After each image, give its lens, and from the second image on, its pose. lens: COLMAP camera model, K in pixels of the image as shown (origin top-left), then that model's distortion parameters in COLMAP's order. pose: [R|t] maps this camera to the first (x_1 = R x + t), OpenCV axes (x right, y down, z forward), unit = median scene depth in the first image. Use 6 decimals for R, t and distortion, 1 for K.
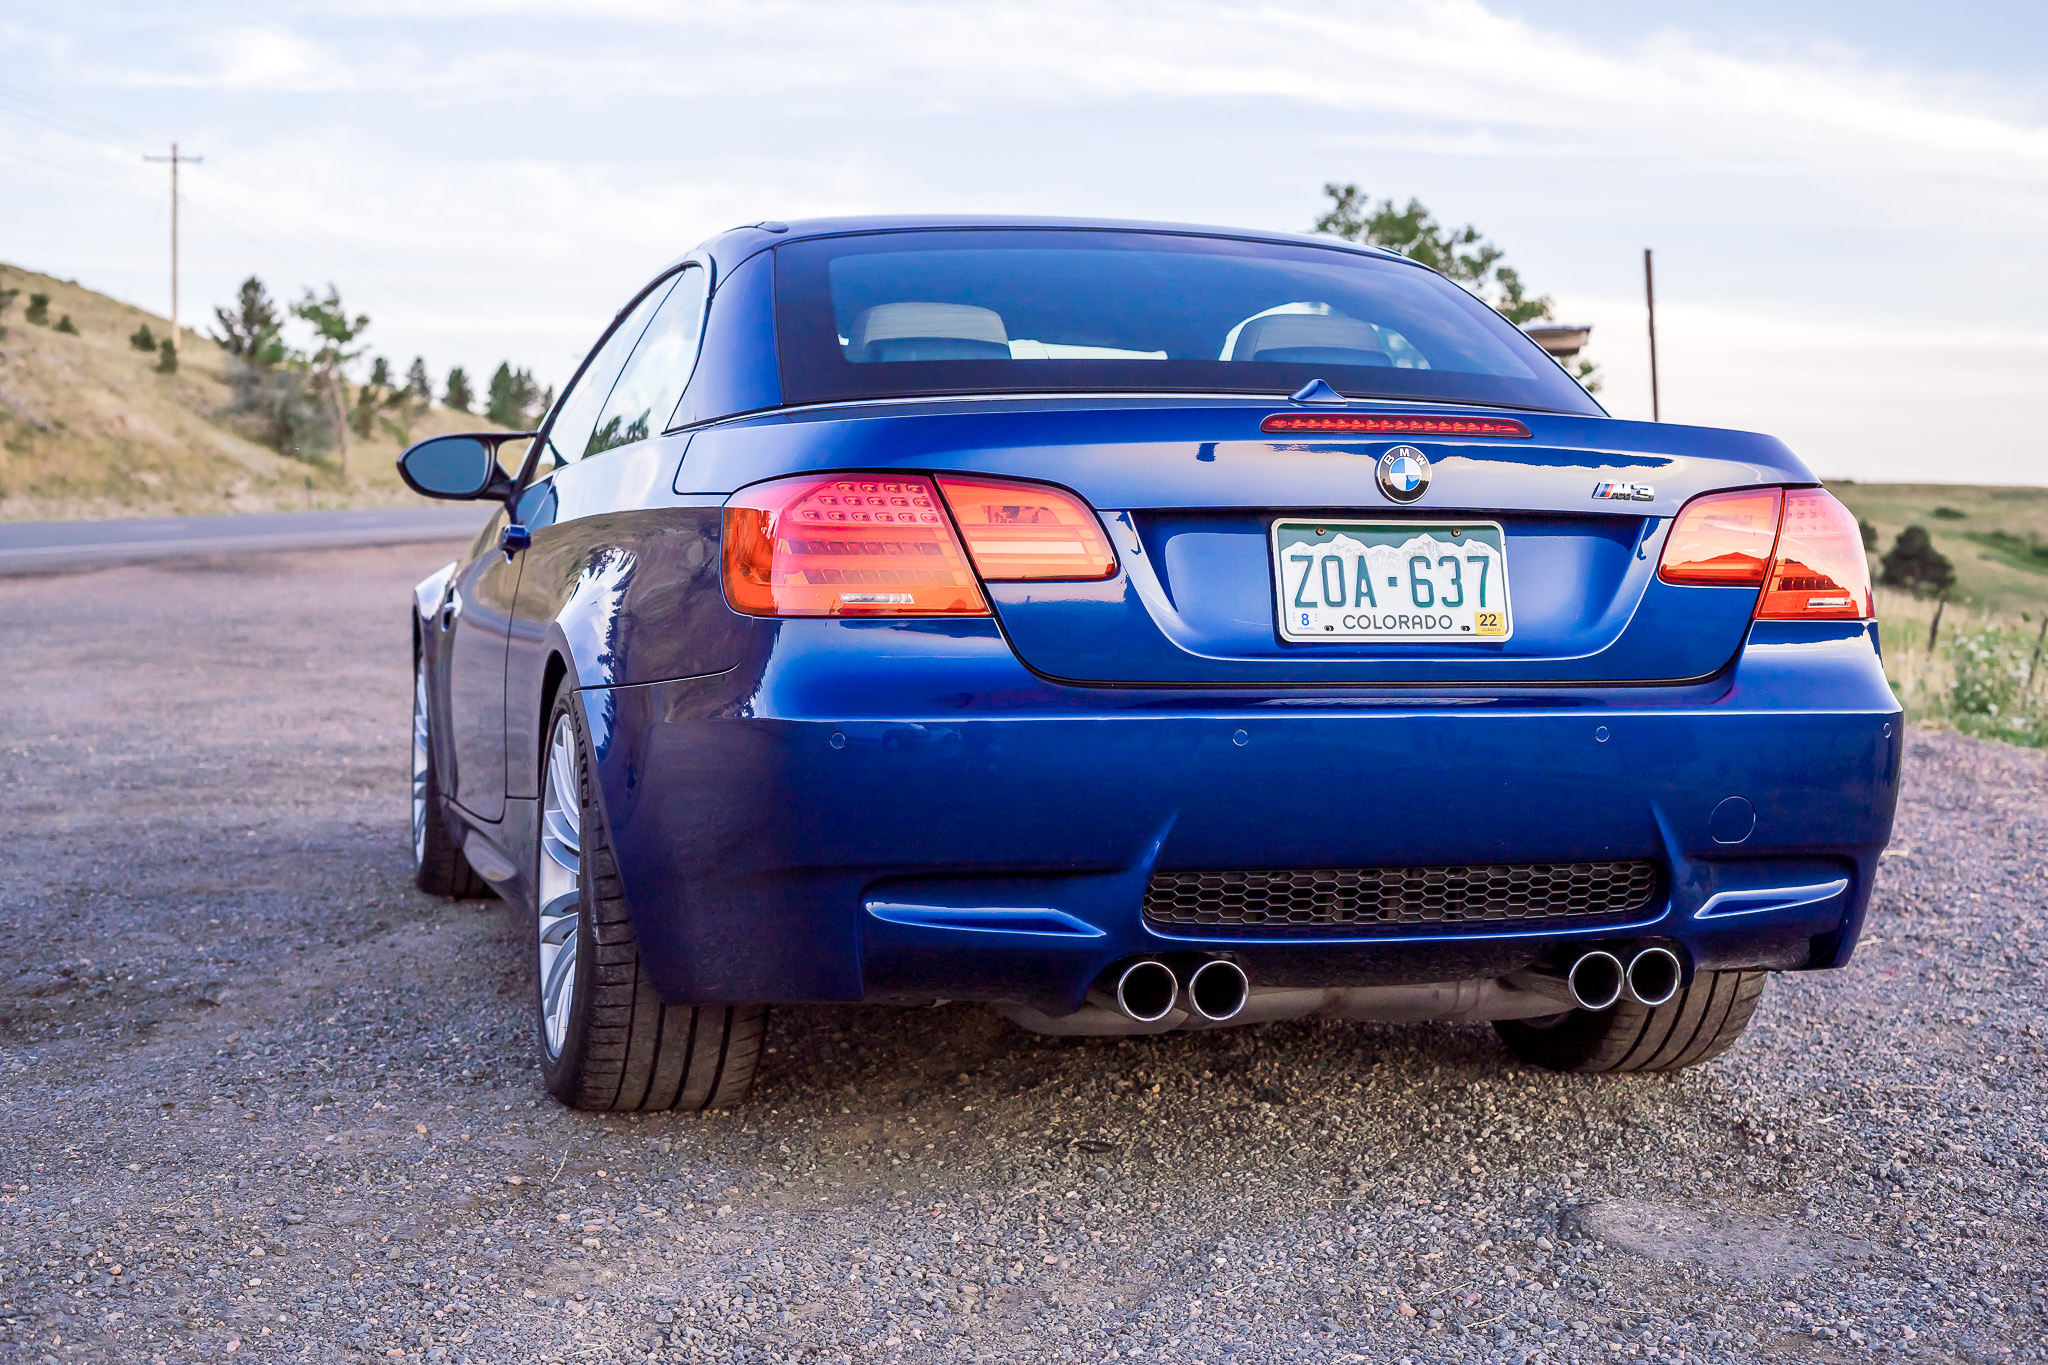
lens RADIAL K [[2978.2, 0, 1024.0], [0, 2978.2, 682.5], [0, 0, 1]] dist [-0.024180, 0.018938]
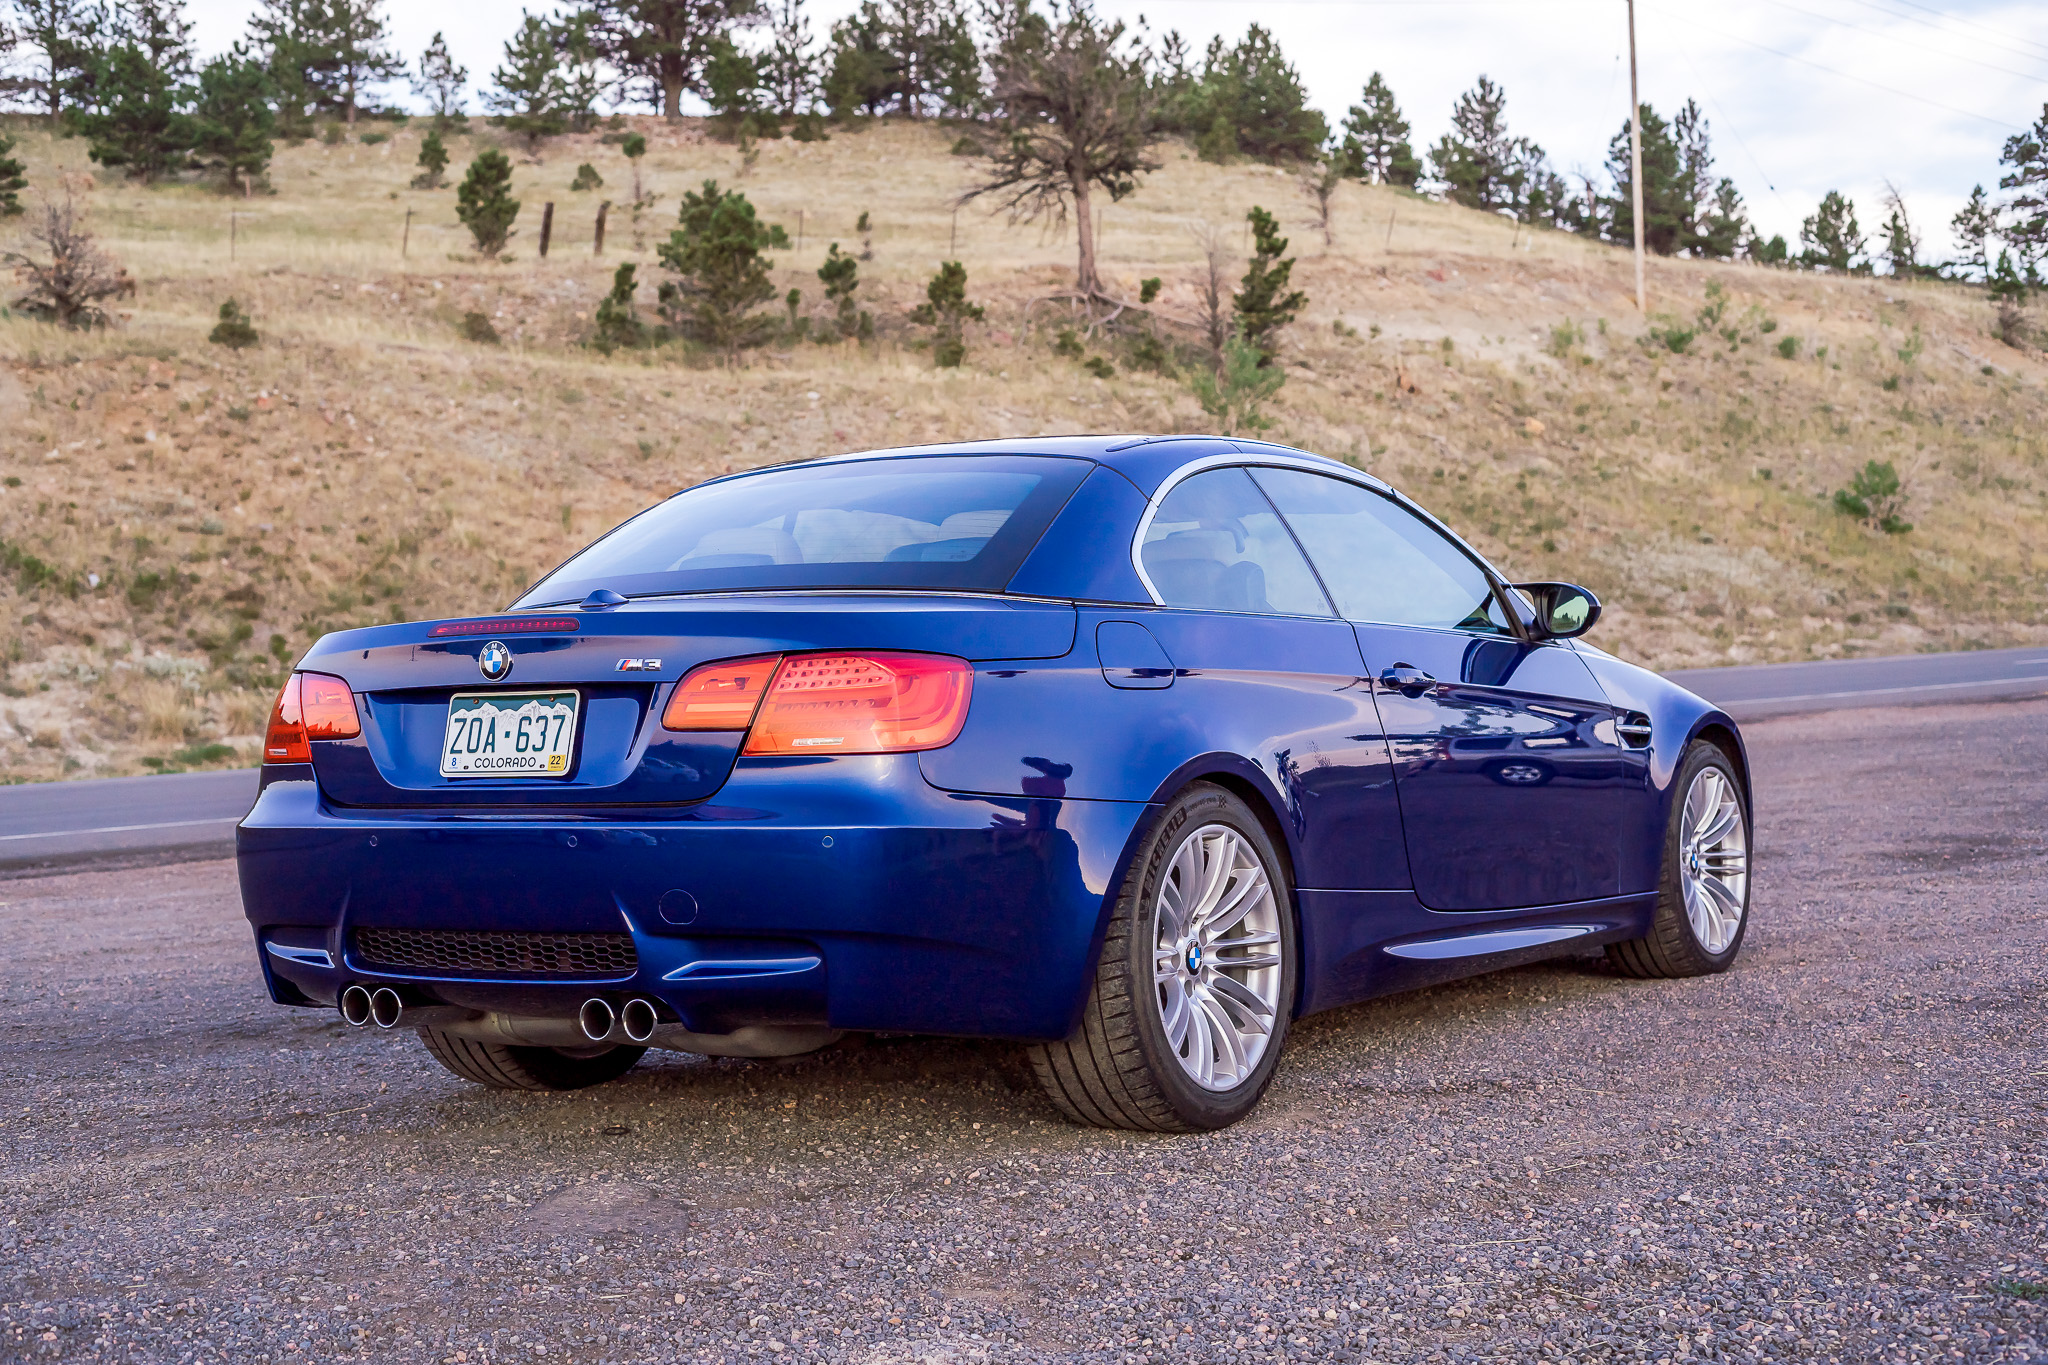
lens RADIAL K [[2978.2, 0, 1024.0], [0, 2978.2, 682.5], [0, 0, 1]] dist [-0.024180, 0.018938]
pose [[0.659041, -0.029694, -0.751520, 1.366593], [0.003069, 0.999318, -0.036794, -0.005133], [0.752100, 0.021942, 0.658683, 0.232317]]
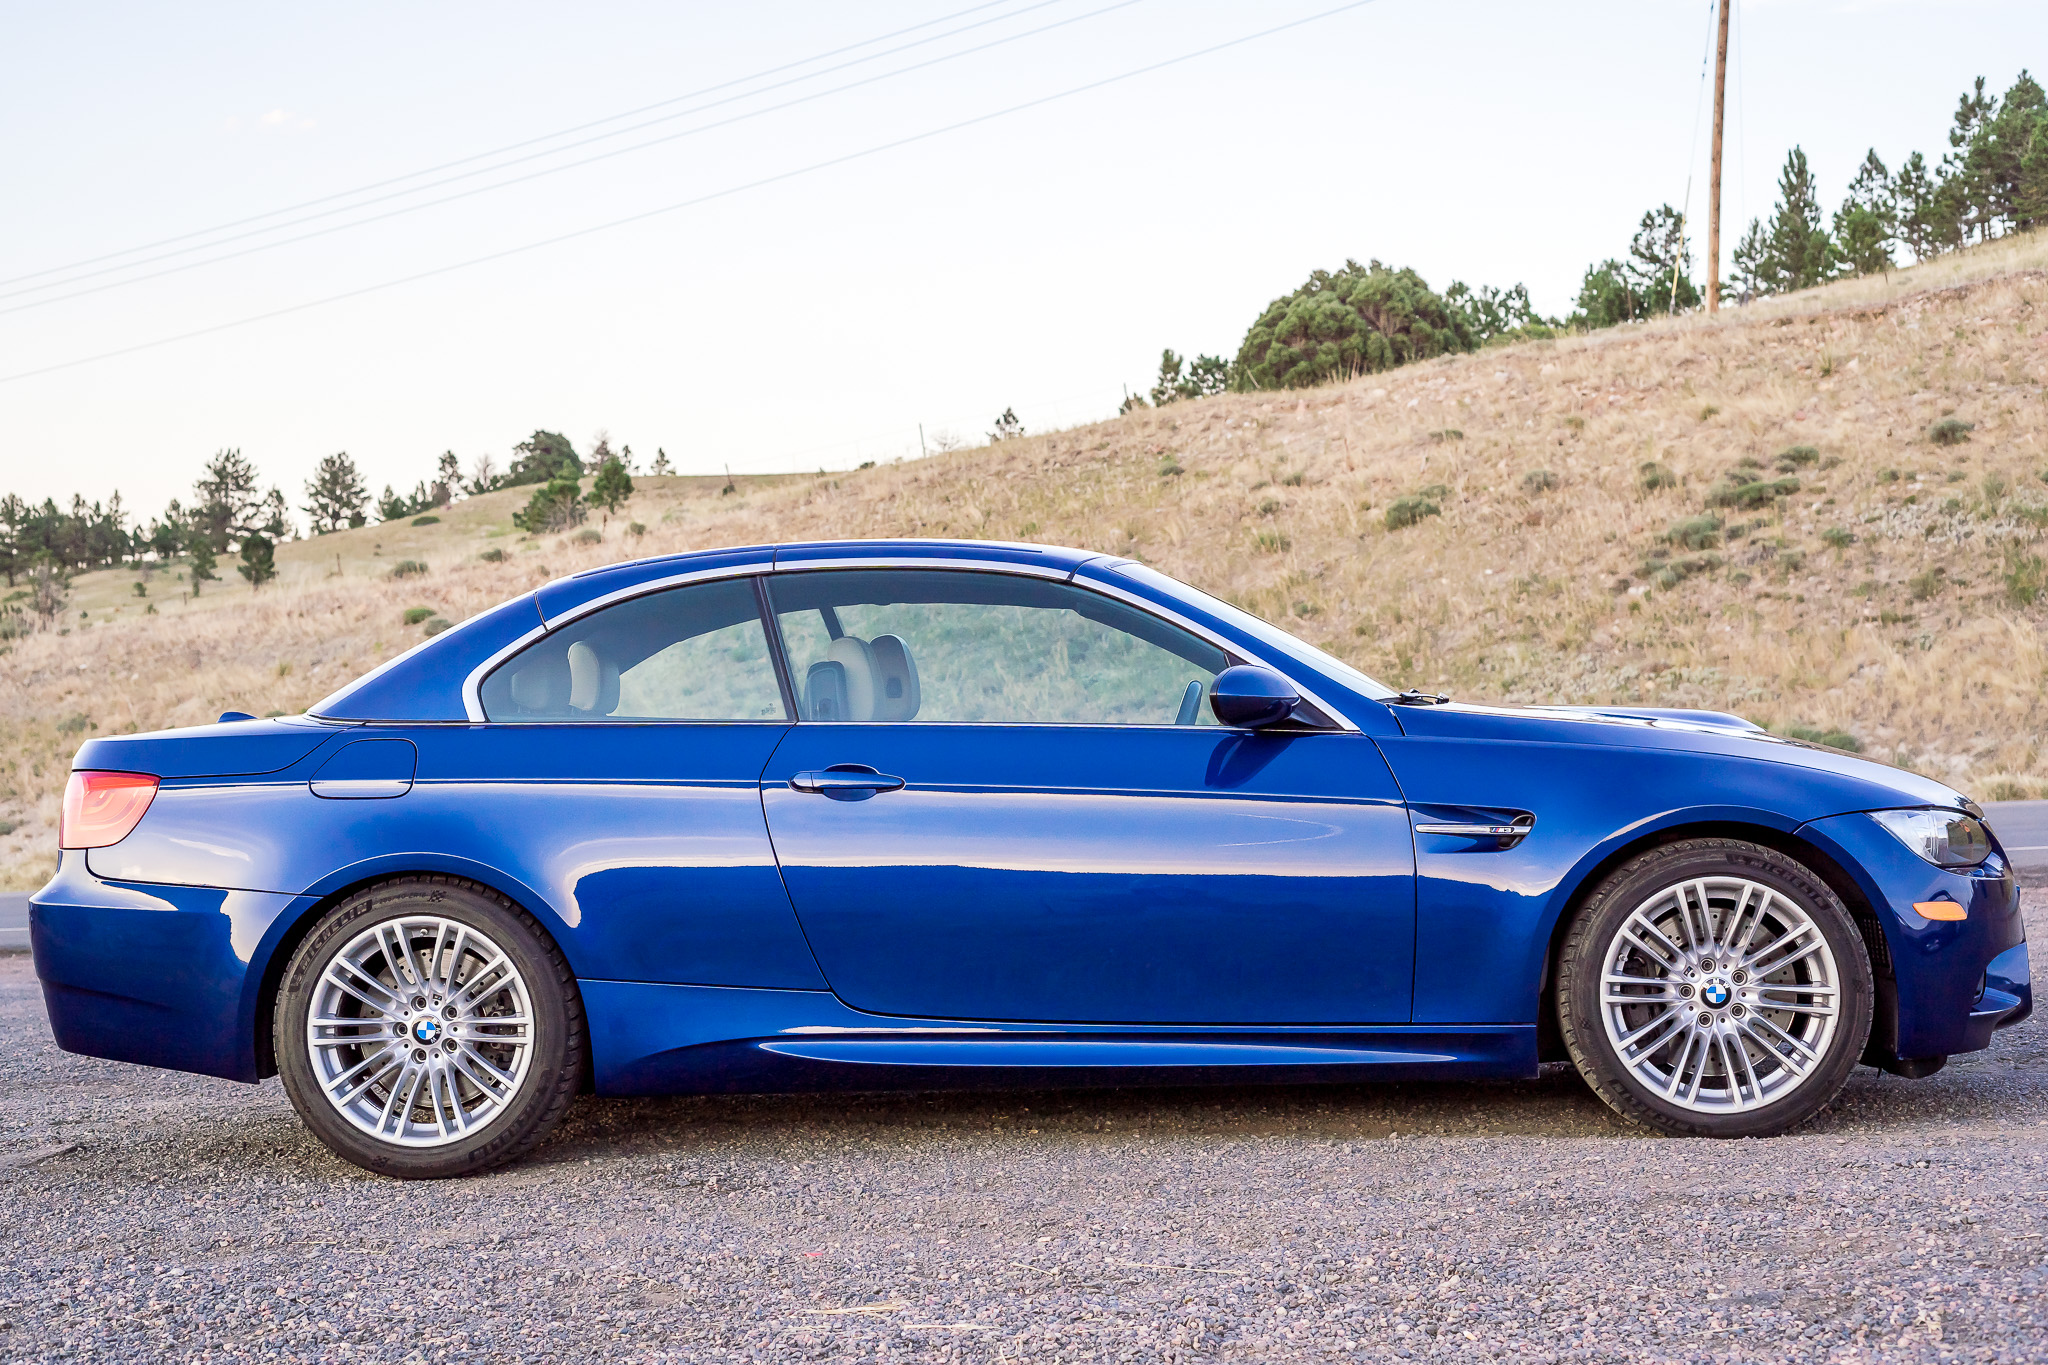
lens RADIAL K [[3218.6, 0, 1024.0], [0, 3218.6, 682.5], [0, 0, 1]] dist [-0.019250, -0.032820]
pose [[-0.352004, -0.012586, -0.935914, 1.931666], [-0.010246, 0.999901, -0.009593, -0.110835], [0.935942, 0.006213, -0.352099, 2.299396]]
